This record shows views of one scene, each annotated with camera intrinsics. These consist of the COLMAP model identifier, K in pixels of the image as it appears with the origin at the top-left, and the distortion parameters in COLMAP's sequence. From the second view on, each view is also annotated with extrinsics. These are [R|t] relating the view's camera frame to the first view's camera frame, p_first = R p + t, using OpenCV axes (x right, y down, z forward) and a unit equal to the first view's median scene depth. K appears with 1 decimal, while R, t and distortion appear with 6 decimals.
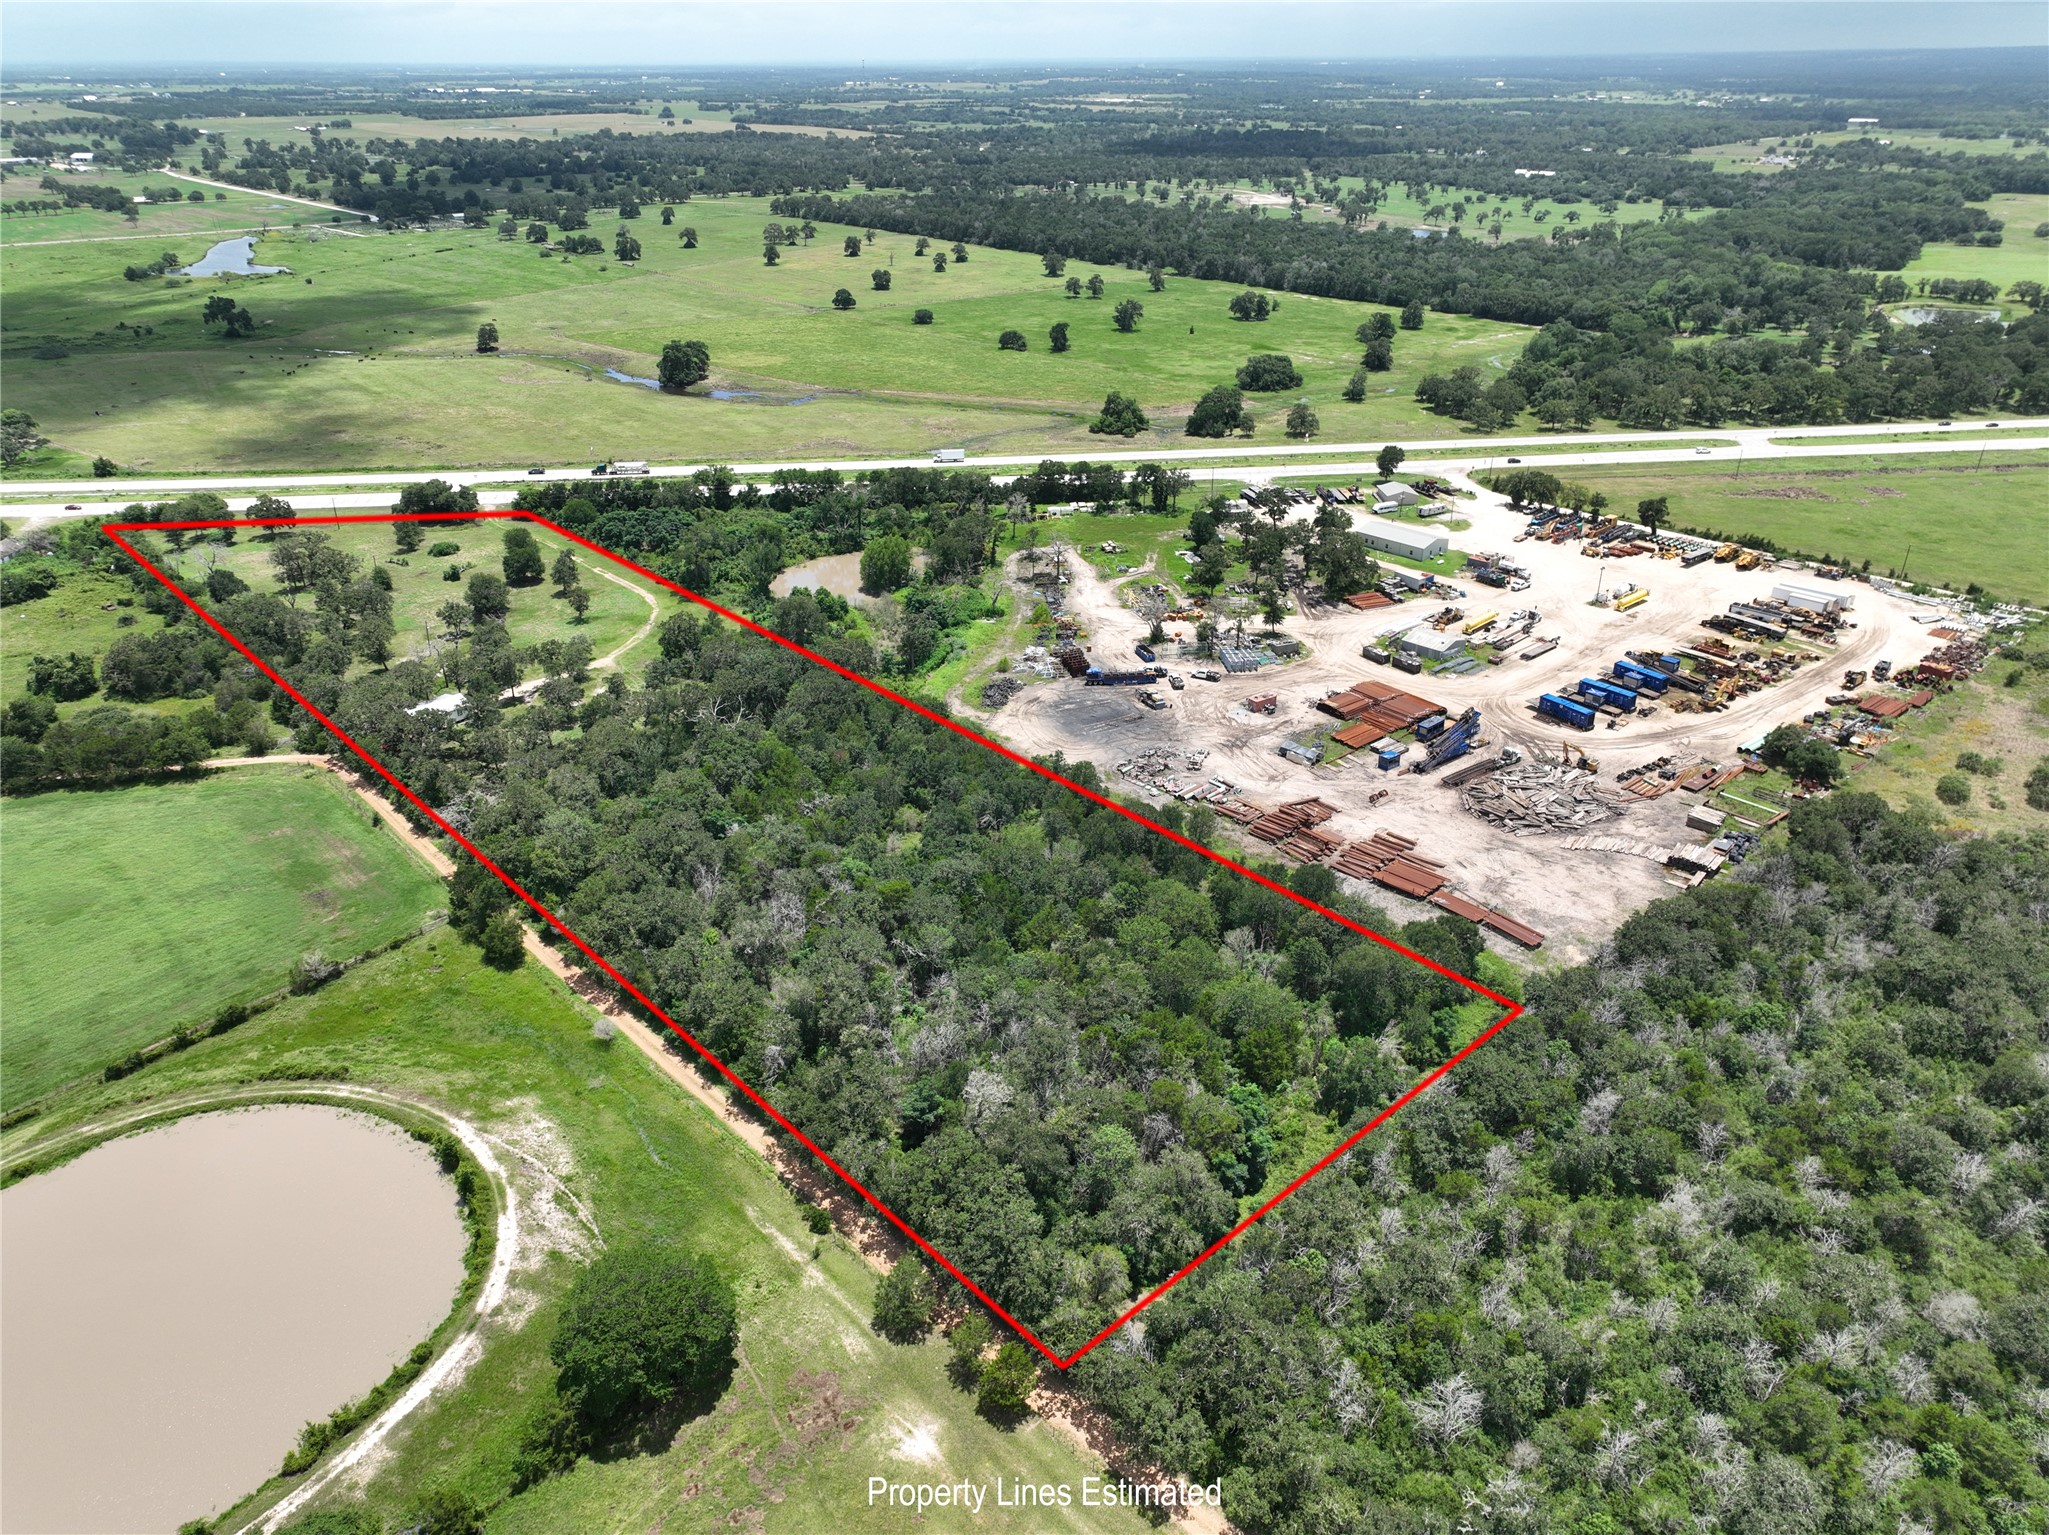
lens RADIAL K [[1440.9, 0, 1031.3], [0, 1440.9, 769.6], [0, 0, 1]] dist [-0.006361, 0.023671]
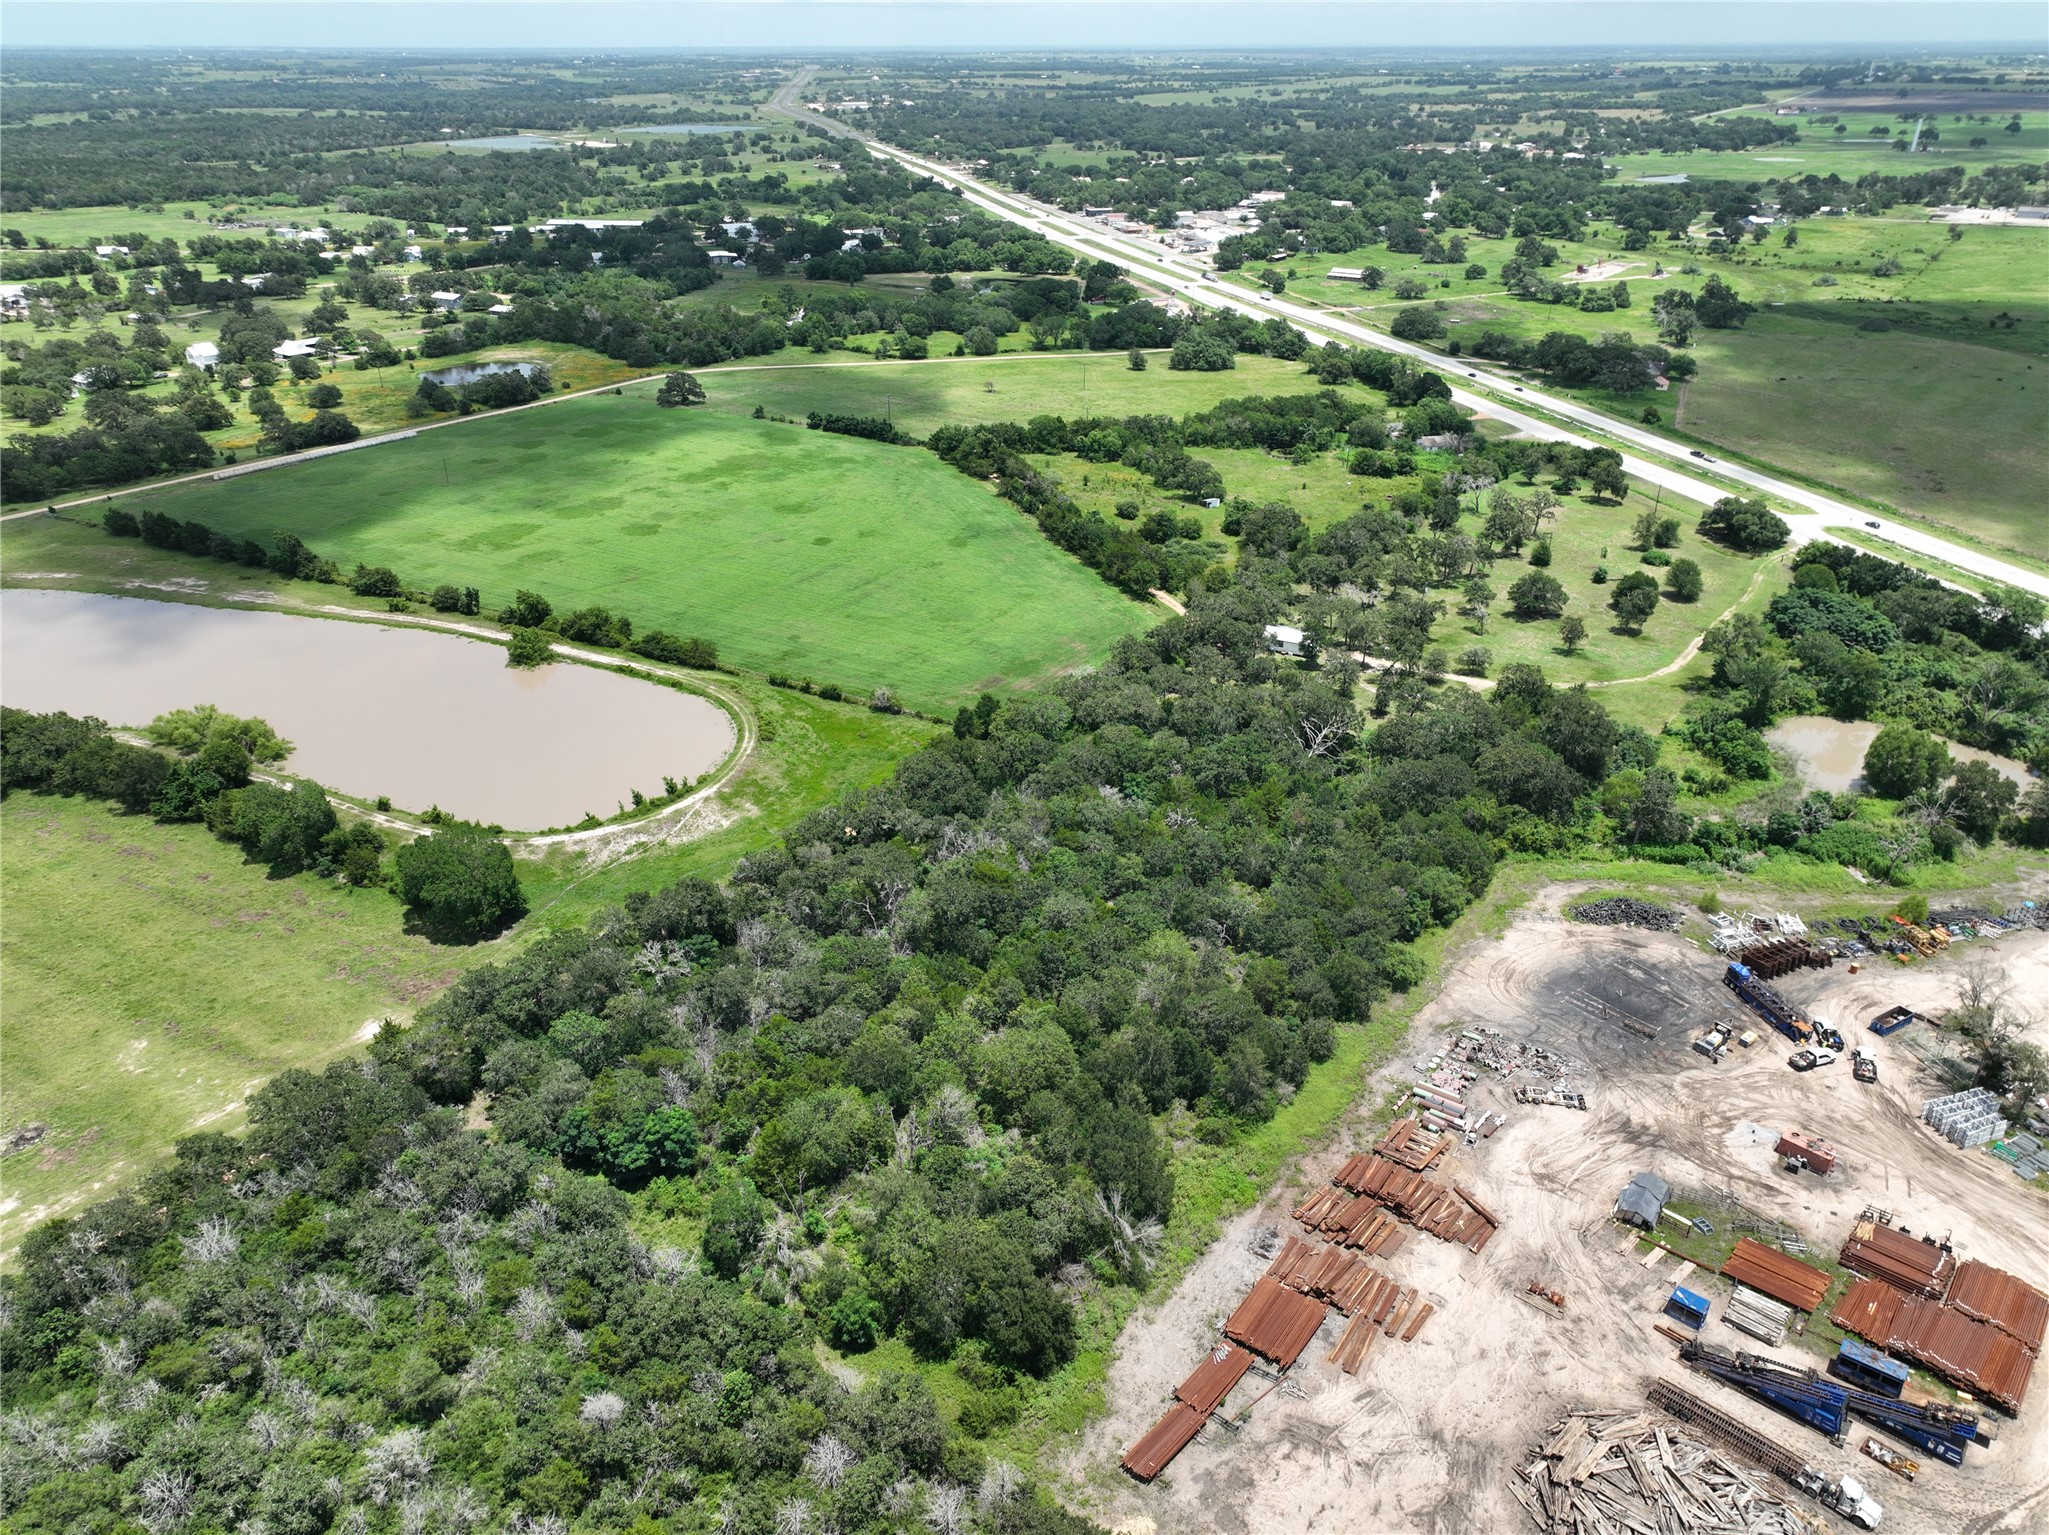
lens RADIAL K [[1440.9, 0, 1031.3], [0, 1440.9, 769.6], [0, 0, 1]] dist [-0.006361, 0.023671]
pose [[0.186962, 0.450930, -0.872758, 0.472899], [-0.438268, 0.833396, 0.336707, -0.204936], [0.879185, 0.319551, 0.353442, 0.401714]]
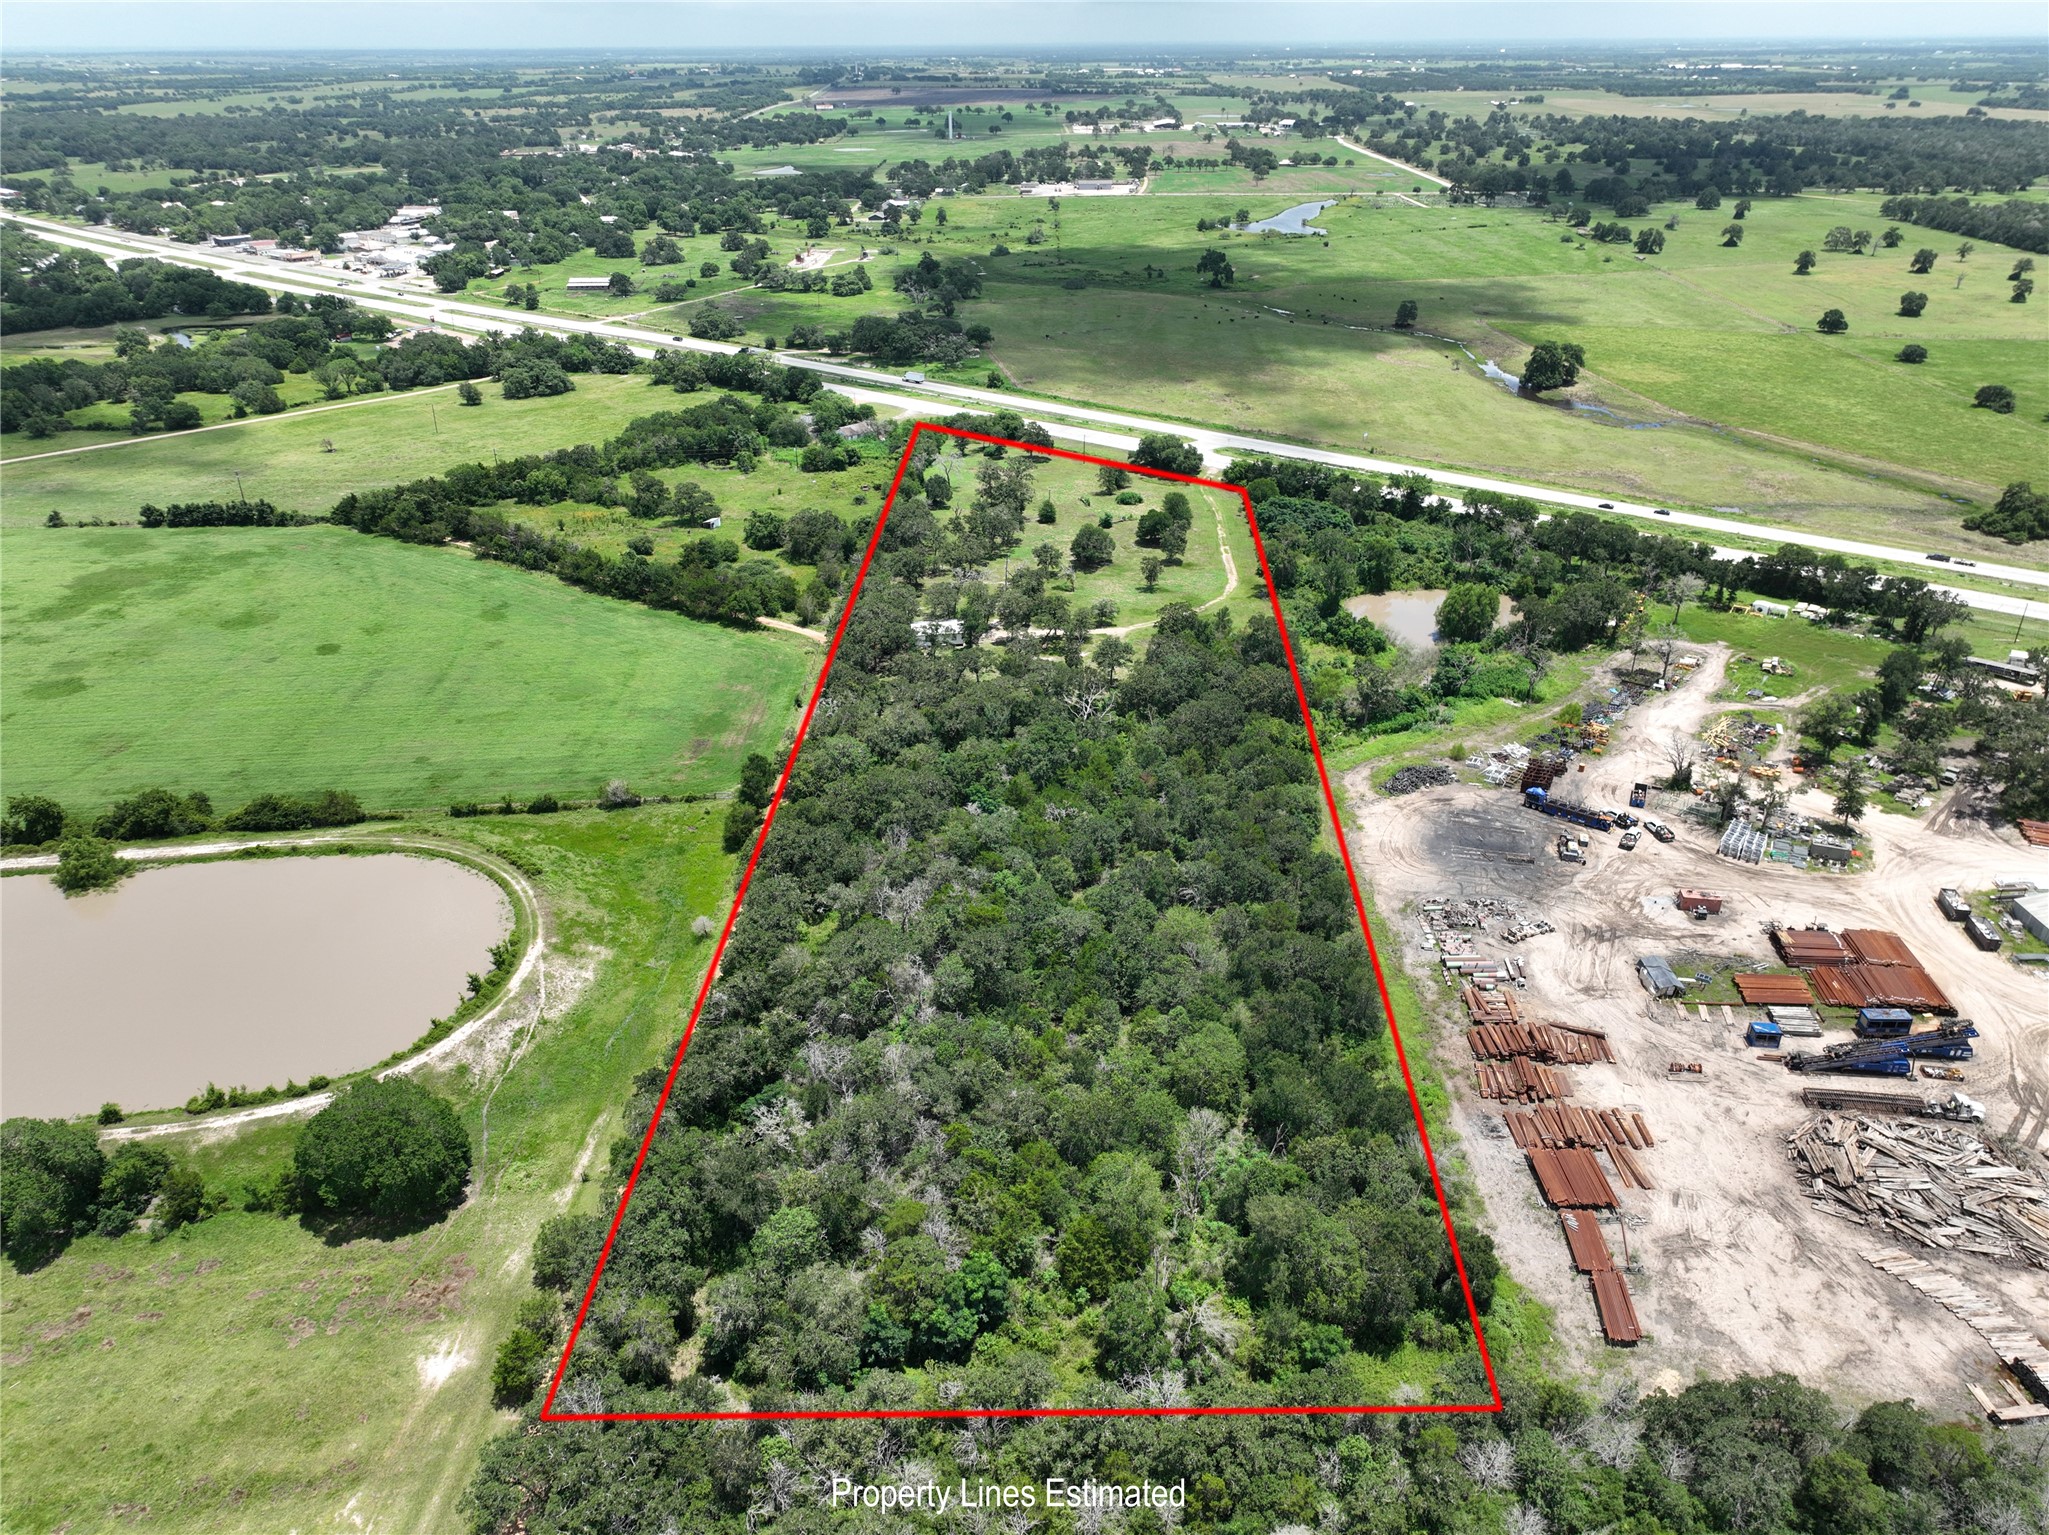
lens RADIAL K [[1440.9, 0, 1031.3], [0, 1440.9, 769.6], [0, 0, 1]] dist [-0.006361, 0.023671]
pose [[0.722268, 0.315959, -0.615222, 0.303606], [-0.307544, 0.943487, 0.123490, -0.084278], [0.619472, 0.100015, 0.778622, 0.164450]]
